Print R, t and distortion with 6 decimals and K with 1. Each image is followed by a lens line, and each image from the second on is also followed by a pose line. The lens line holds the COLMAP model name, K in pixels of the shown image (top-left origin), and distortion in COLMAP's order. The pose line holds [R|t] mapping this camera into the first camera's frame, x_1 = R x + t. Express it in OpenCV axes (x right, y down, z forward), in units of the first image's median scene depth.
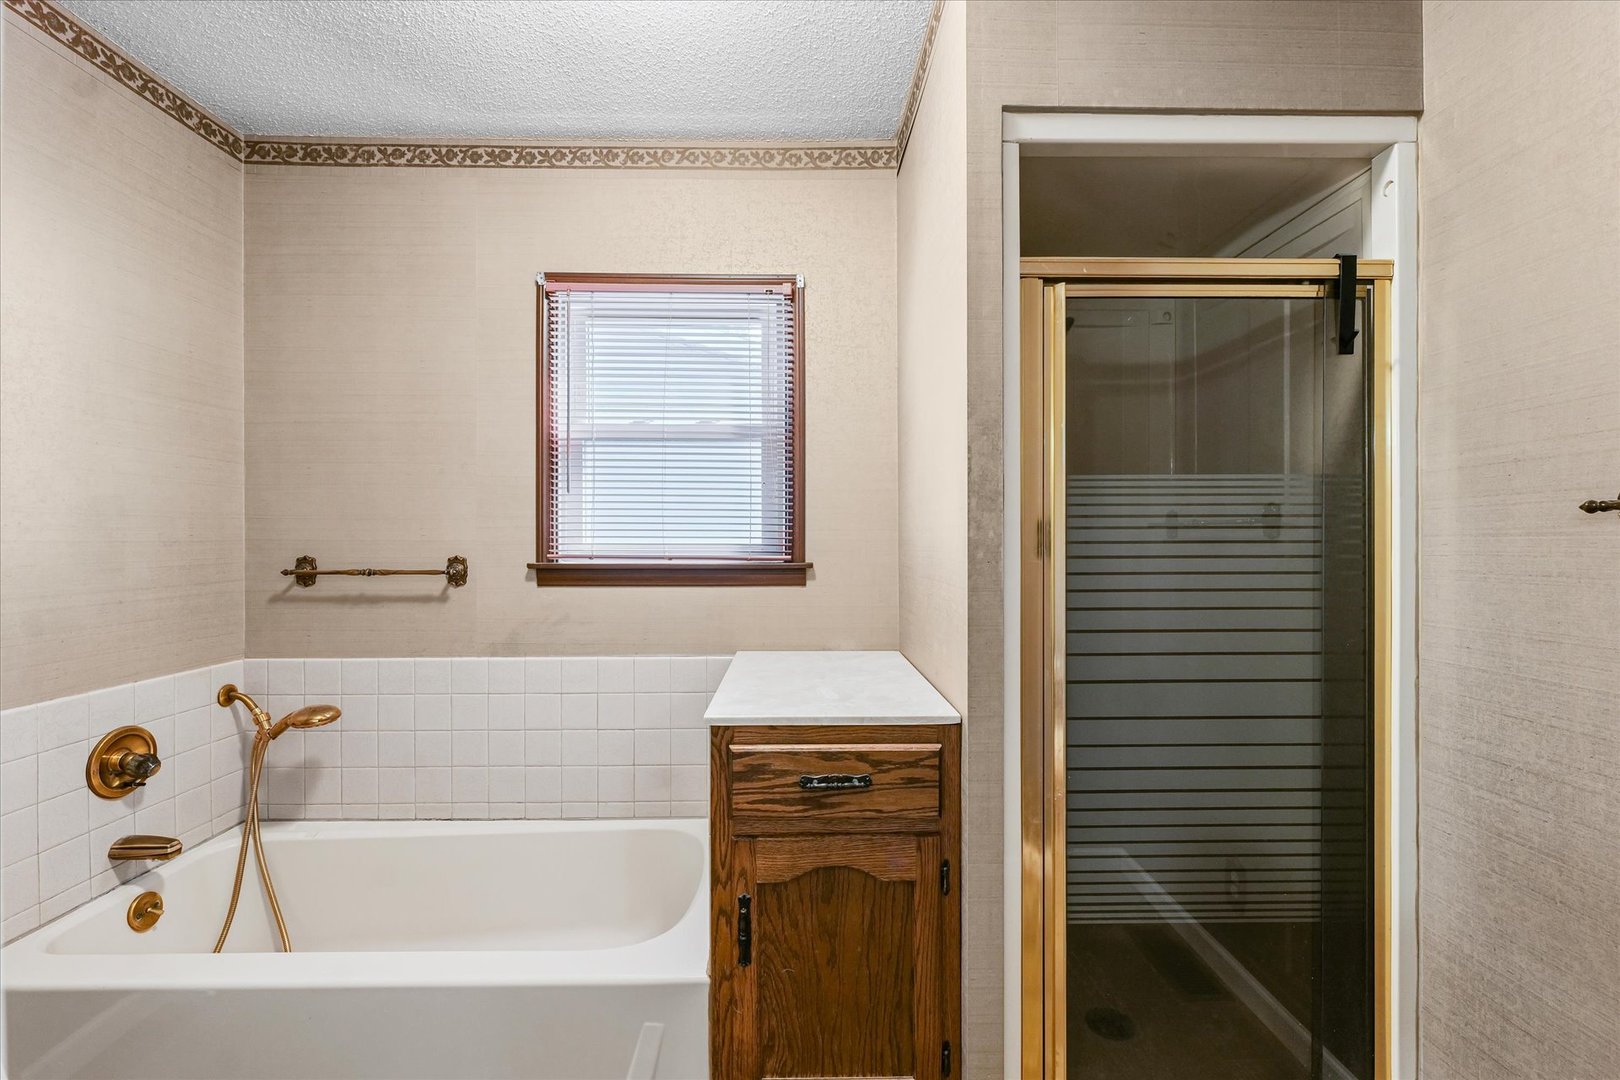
lens RADIAL K [[676.3, 0, 809.1], [0, 676.3, 537.3], [0, 0, 1]] dist [0.002977, -0.000297]
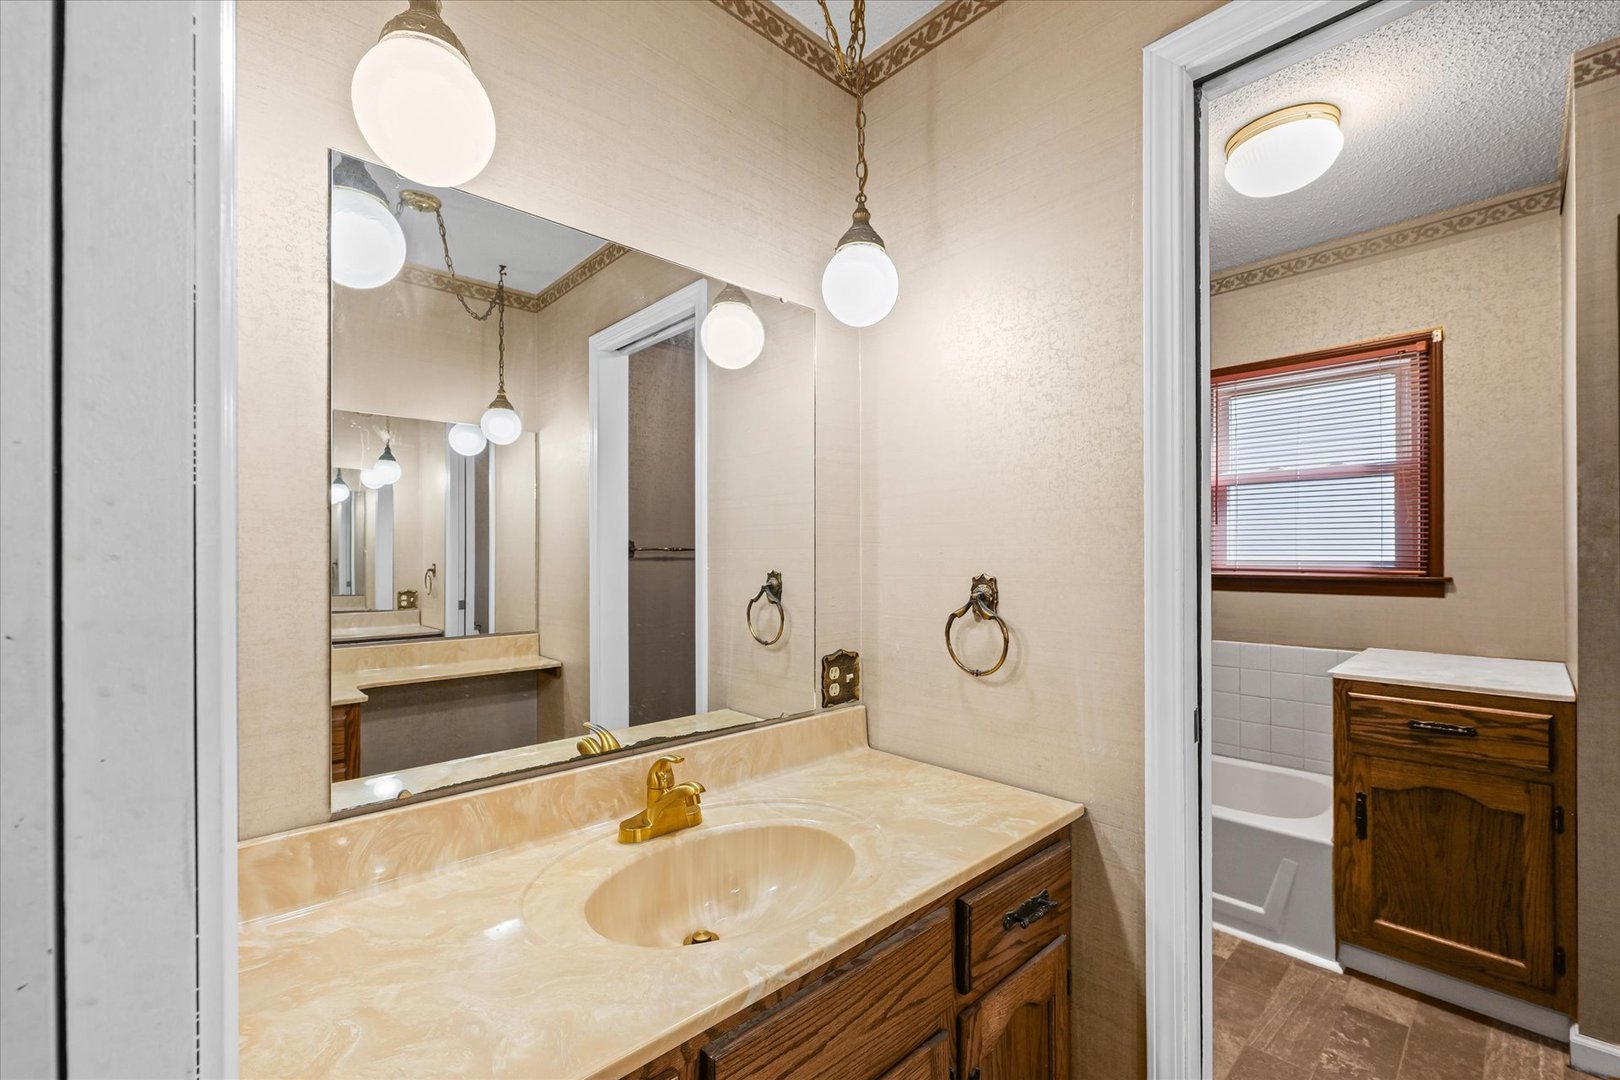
lens RADIAL K [[676.3, 0, 819.3], [0, 676.3, 554.6], [0, 0, 1]] dist [0.002977, -0.000297]
pose [[0.677928, -0.000227, -0.735128, 0.196701], [0.002575, 0.999995, 0.002066, -0.010118], [0.735124, -0.003294, 0.677925, -0.914310]]
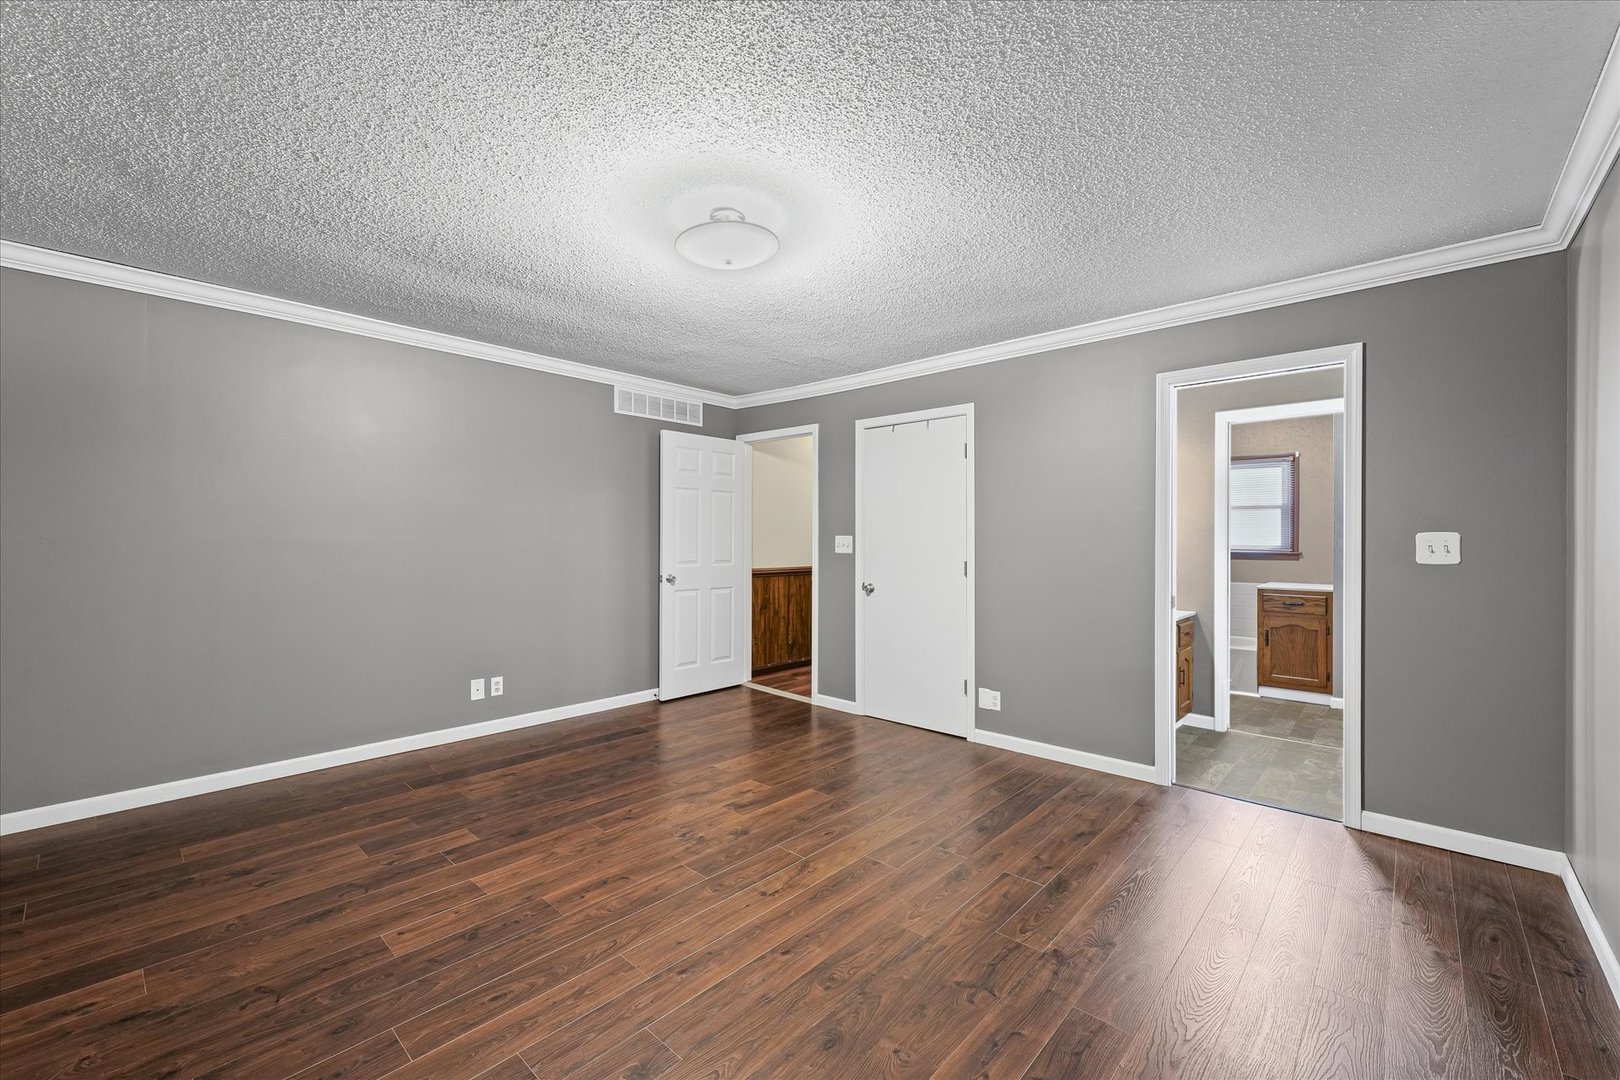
lens RADIAL K [[676.3, 0, 804.0], [0, 676.3, 535.5], [0, 0, 1]] dist [0.002977, -0.000297]
pose [[0.730981, 0.005530, -0.682375, 0.661705], [-0.006450, 0.999978, 0.001194, -0.037341], [0.682367, 0.003529, 0.731001, -3.992122]]
